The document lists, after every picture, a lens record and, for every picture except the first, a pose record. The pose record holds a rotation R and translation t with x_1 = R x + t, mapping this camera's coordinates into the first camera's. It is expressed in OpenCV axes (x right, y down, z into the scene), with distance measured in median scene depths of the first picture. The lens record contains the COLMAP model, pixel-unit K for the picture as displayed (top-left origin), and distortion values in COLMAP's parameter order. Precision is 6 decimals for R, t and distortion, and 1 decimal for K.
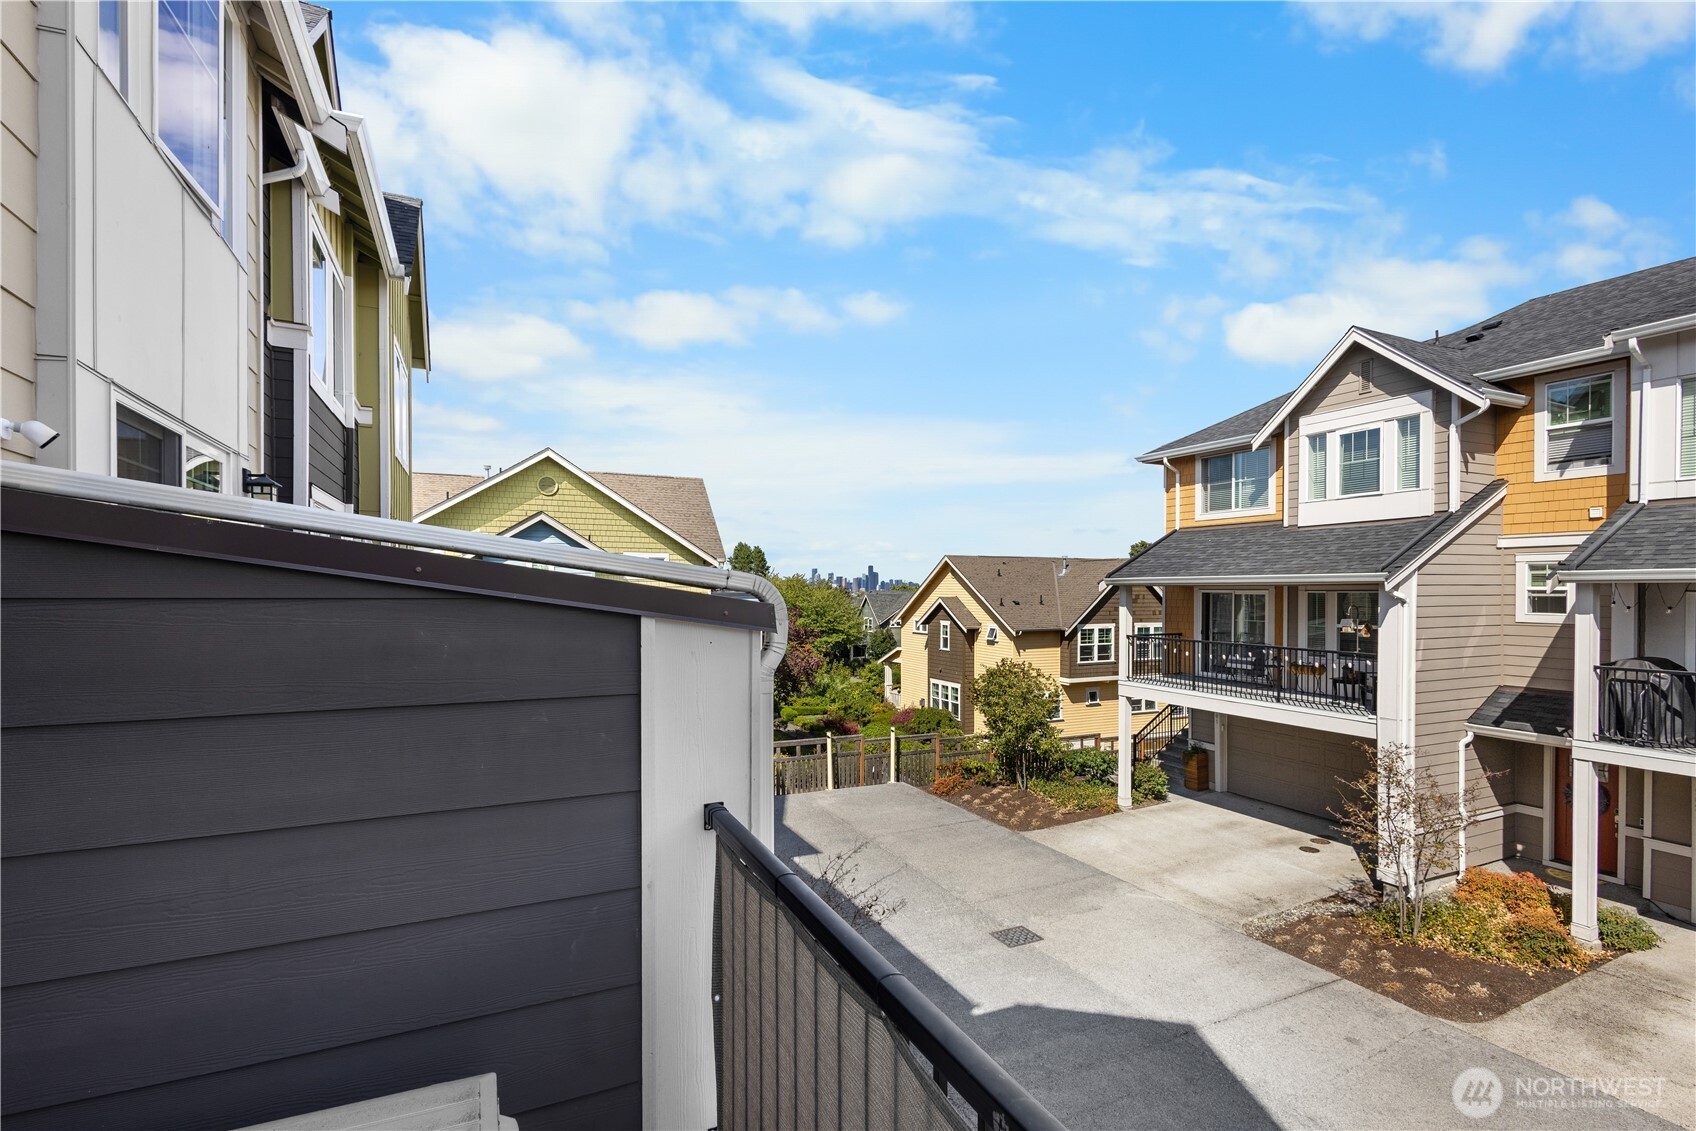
lens RADIAL K [[778.6, 0, 862.0], [0, 778.6, 597.5], [0, 0, 1]] dist [0.005724, -0.001303]
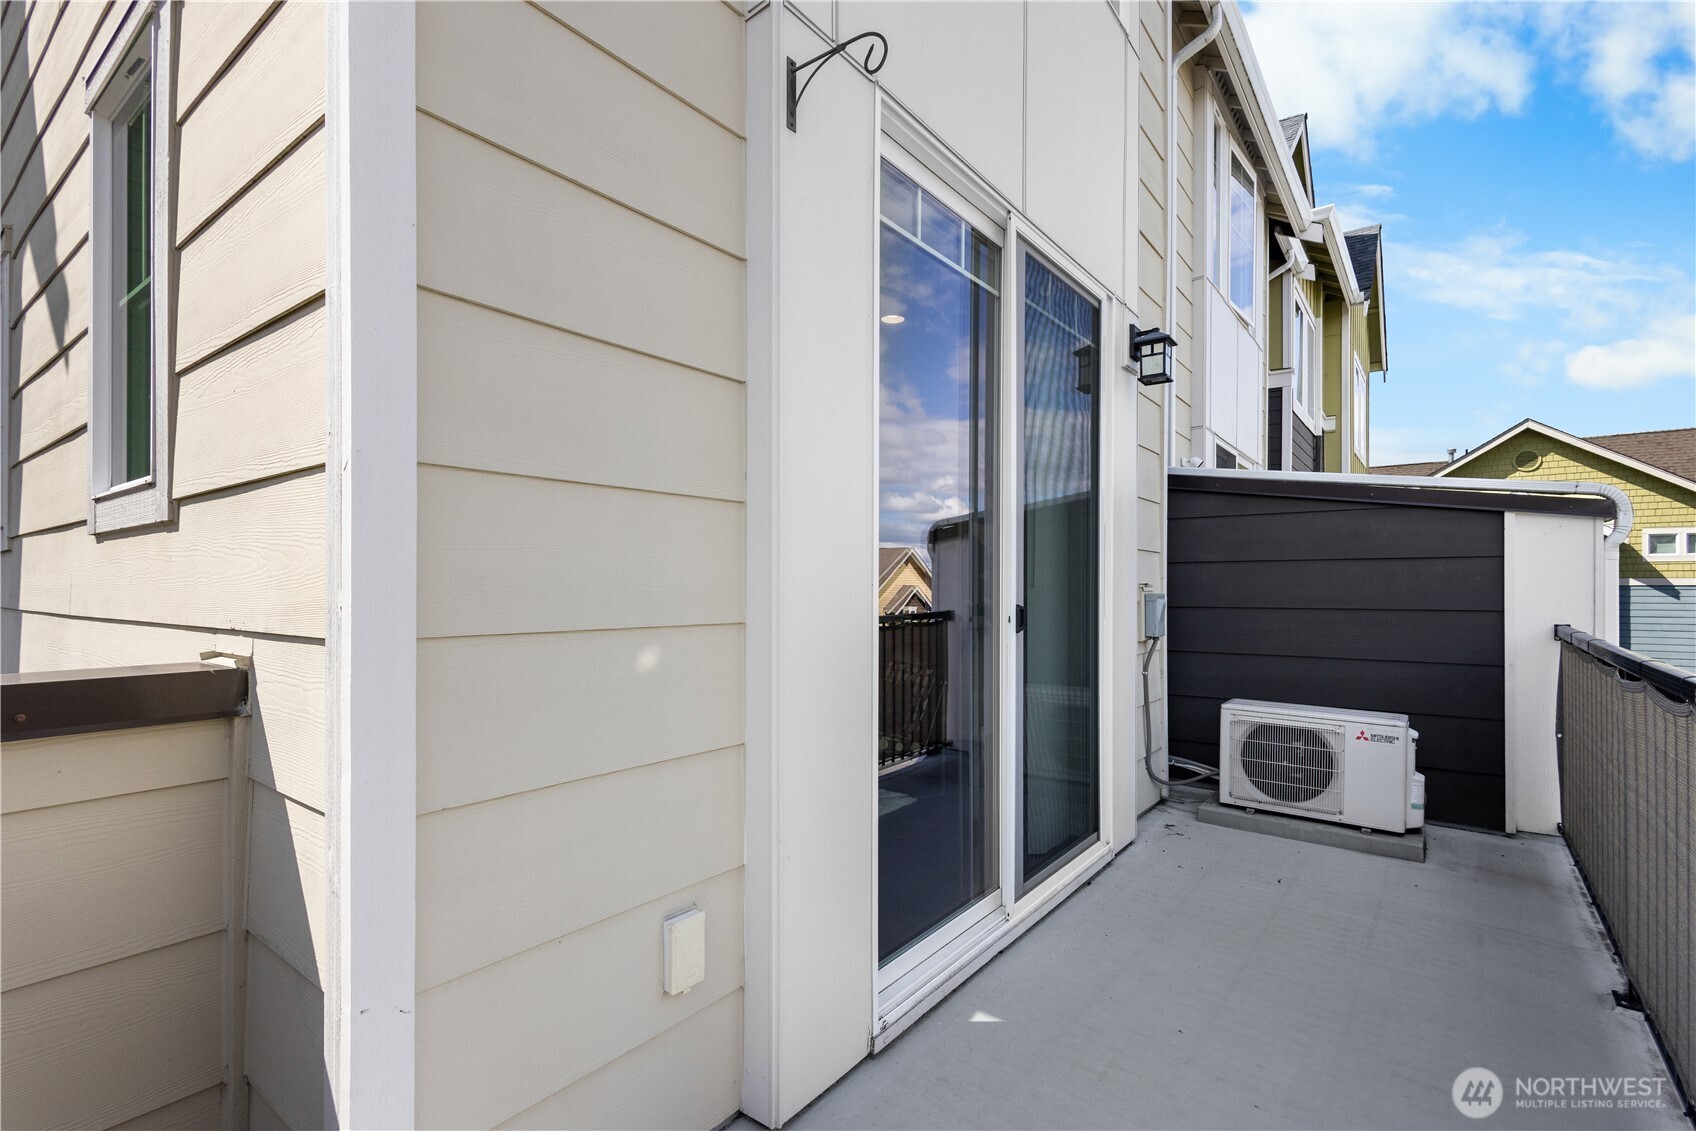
lens RADIAL K [[778.6, 0, 845.2], [0, 778.6, 581.2], [0, 0, 1]] dist [0.005724, -0.001303]
pose [[0.440805, -0.007952, -0.897568, 0.169093], [-0.013845, 0.999782, -0.015657, 0.059912], [0.897496, 0.019329, 0.440598, -0.293320]]
